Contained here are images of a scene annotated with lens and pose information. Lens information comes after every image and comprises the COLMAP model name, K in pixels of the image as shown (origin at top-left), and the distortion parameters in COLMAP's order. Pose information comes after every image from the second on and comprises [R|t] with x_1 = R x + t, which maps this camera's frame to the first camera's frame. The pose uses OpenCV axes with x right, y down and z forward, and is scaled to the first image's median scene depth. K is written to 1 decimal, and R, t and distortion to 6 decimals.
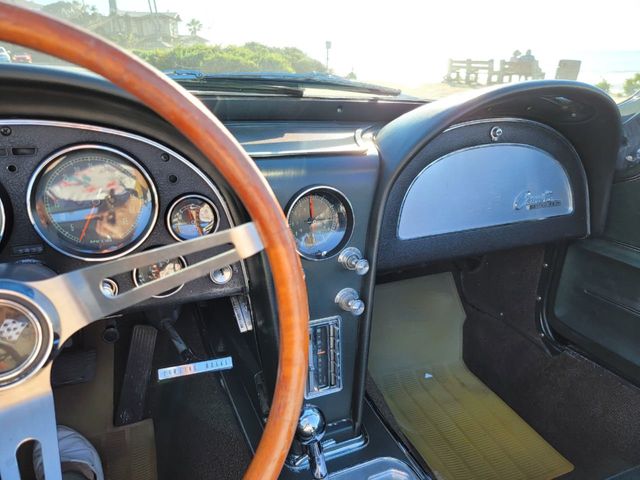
lens RADIAL K [[453.2, 0, 320.3], [0, 453.2, 240.6], [0, 0, 1]] dist [0.082161, -0.076415]
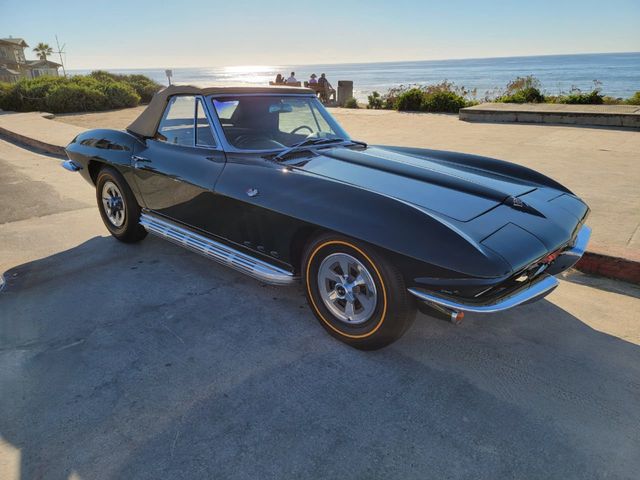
lens RADIAL K [[445.4, 0, 321.8], [0, 445.4, 240.1], [0, 0, 1]] dist [0.088715, -0.071342]
pose [[0.964318, -0.129745, 0.230777, 0.075996], [0.135665, 0.990705, -0.009901, 0.061732], [-0.227347, 0.040856, 0.972956, -0.200717]]
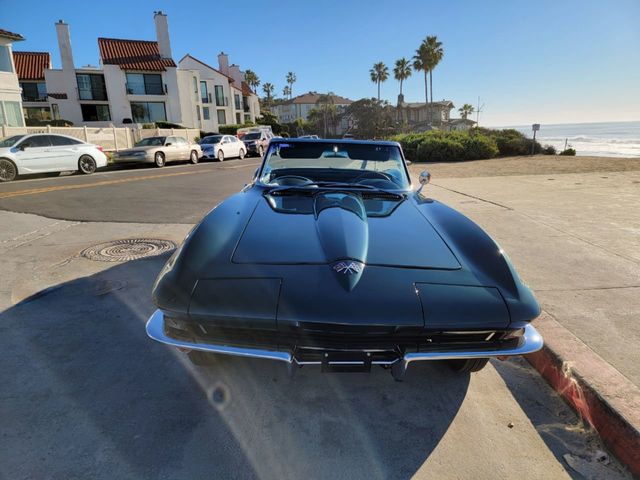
lens RADIAL K [[445.4, 0, 321.8], [0, 445.4, 240.1], [0, 0, 1]] dist [0.088715, -0.071342]
pose [[0.843014, 0.095200, -0.529399, 0.204885], [-0.174857, 0.979260, -0.102344, 0.063018], [0.508677, 0.178847, 0.842177, -0.185694]]
